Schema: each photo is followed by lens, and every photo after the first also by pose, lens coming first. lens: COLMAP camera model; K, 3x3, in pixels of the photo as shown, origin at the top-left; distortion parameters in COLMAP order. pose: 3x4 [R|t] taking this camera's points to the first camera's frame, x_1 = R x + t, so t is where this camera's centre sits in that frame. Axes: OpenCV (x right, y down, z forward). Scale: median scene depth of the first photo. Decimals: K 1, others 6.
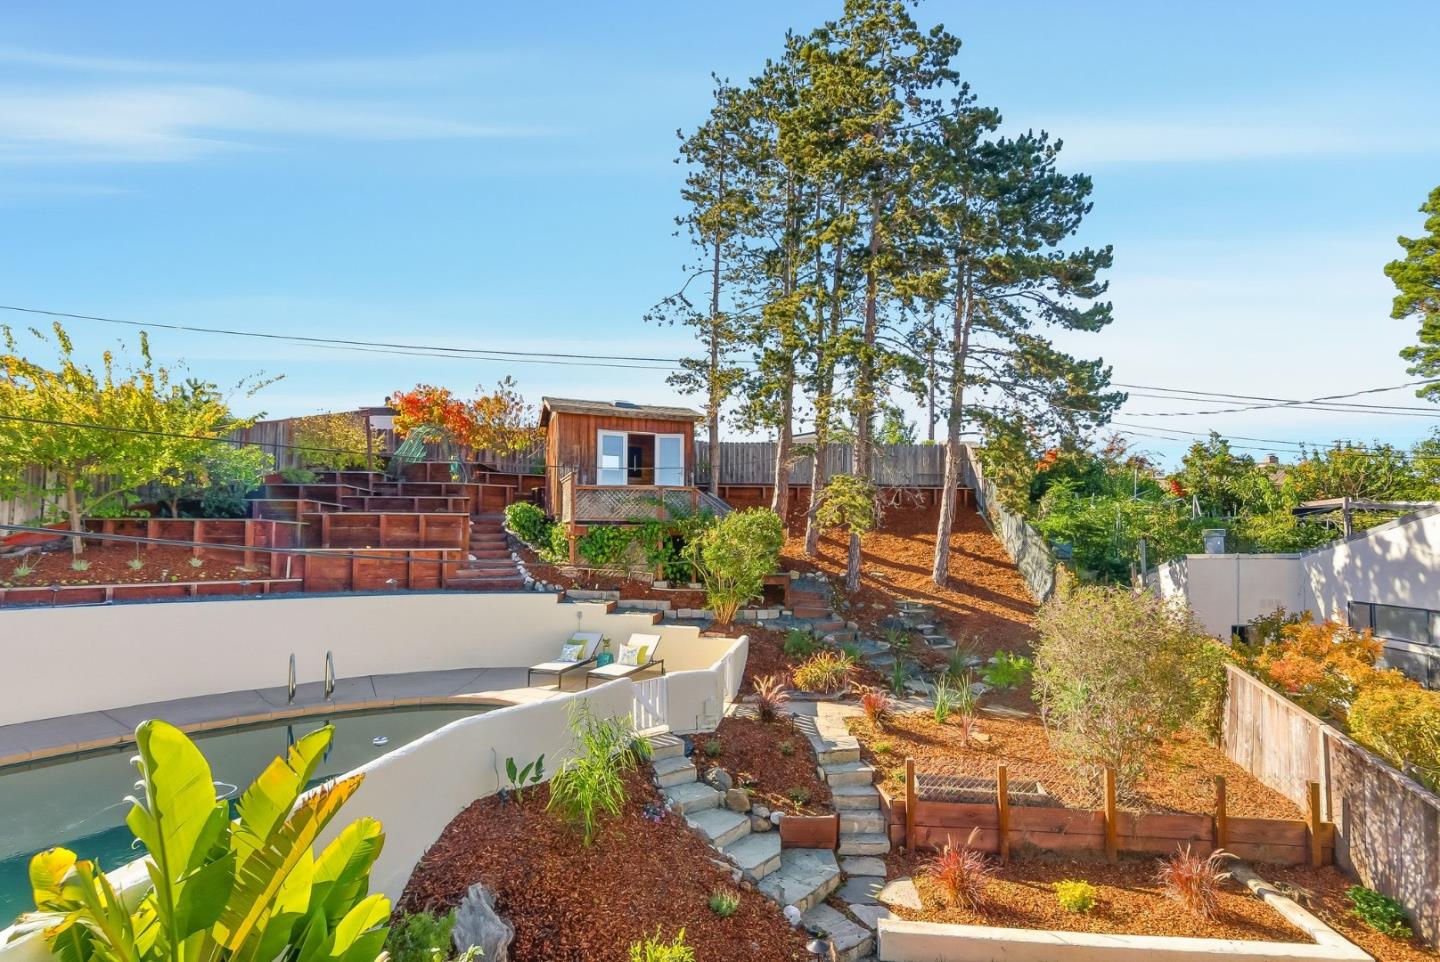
lens RADIAL K [[664.8, 0, 727.4], [0, 664.8, 520.2], [0, 0, 1]] dist [0.003947, -0.000558]
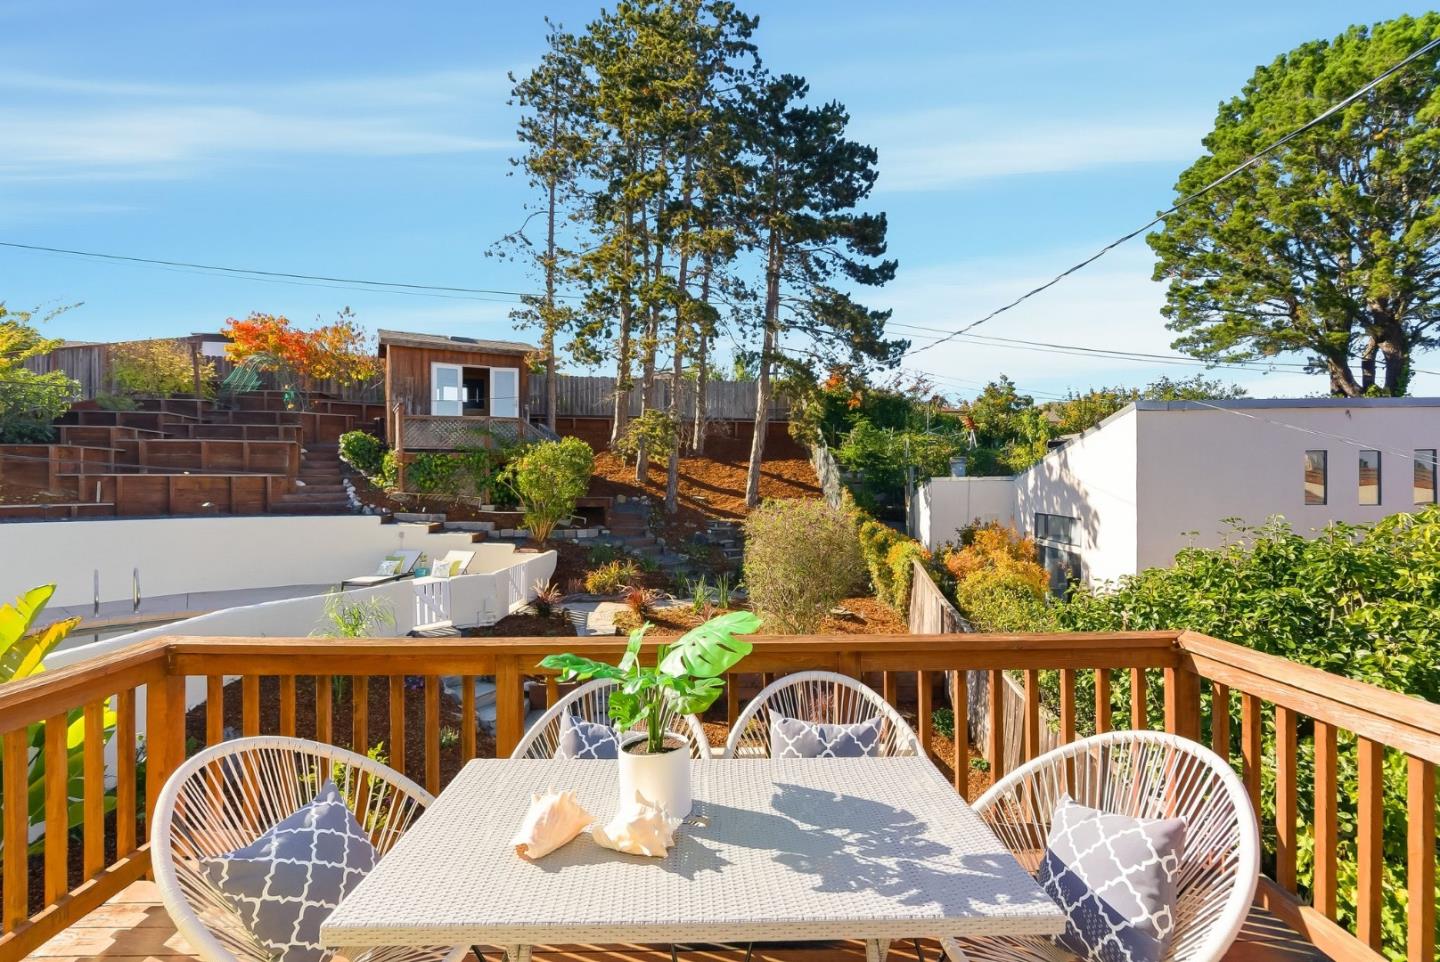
lens RADIAL K [[653.9, 0, 715.4], [0, 653.9, 489.6], [0, 0, 1]] dist [0.001842, 0.000013]
pose [[0.990565, -0.004939, 0.136953, 0.109895], [-0.002885, 0.998377, 0.056872, 0.004886], [-0.137011, -0.056731, 0.988944, -0.099369]]
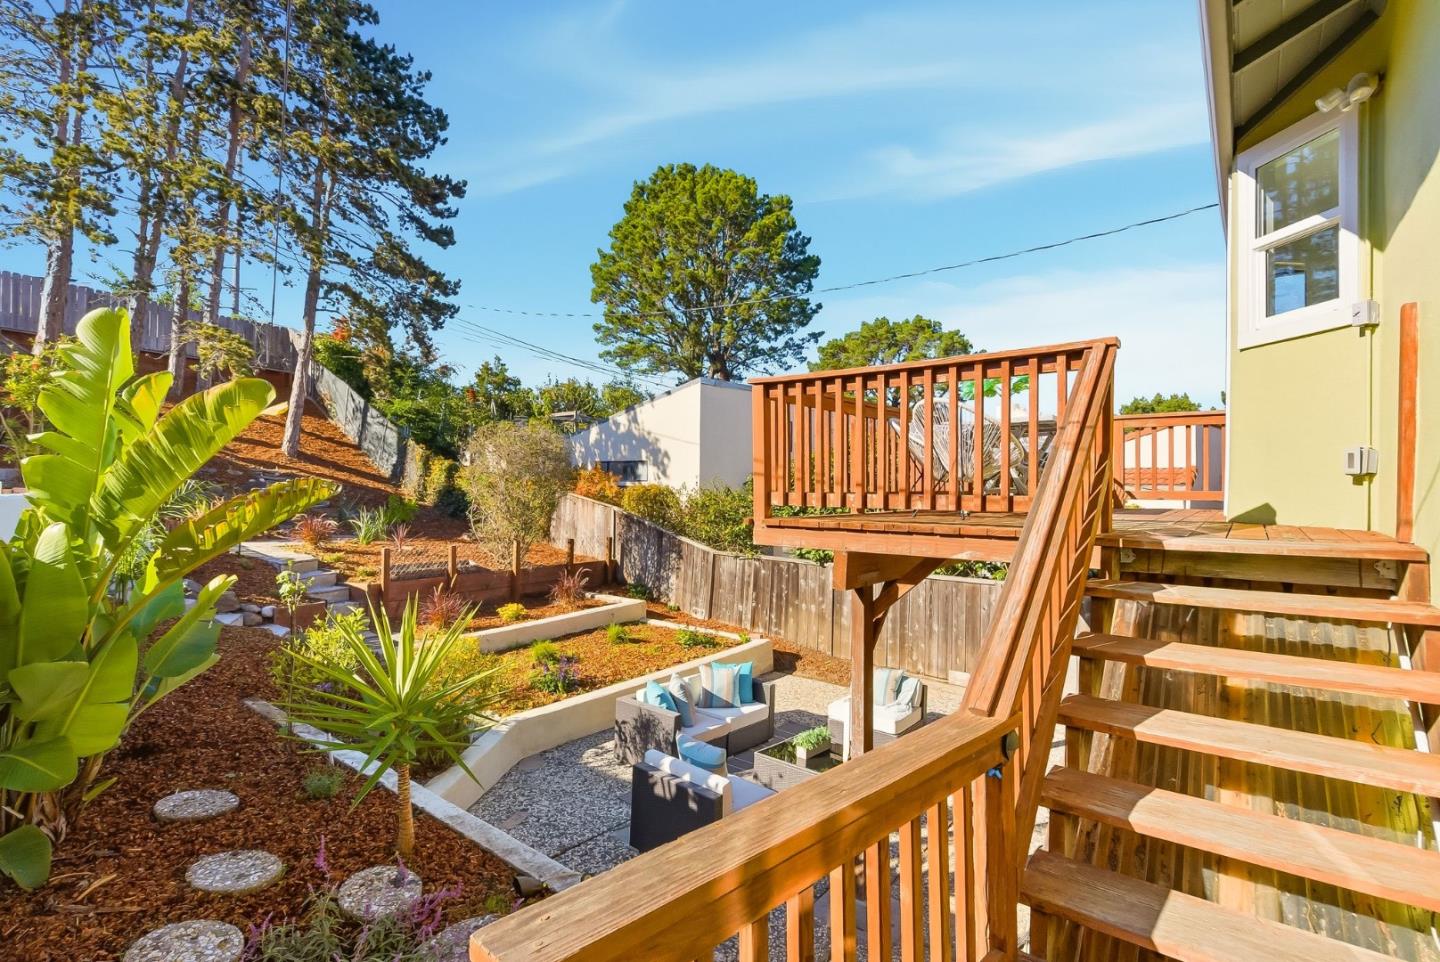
lens RADIAL K [[662.5, 0, 711.6], [0, 662.5, 480.2], [0, 0, 1]] dist [0.002889, 0.000444]
pose [[0.528375, 0.006507, 0.848986, -0.195522], [-0.050626, 0.998433, 0.023856, 0.078383], [-0.847500, -0.055586, 0.527877, -0.059897]]
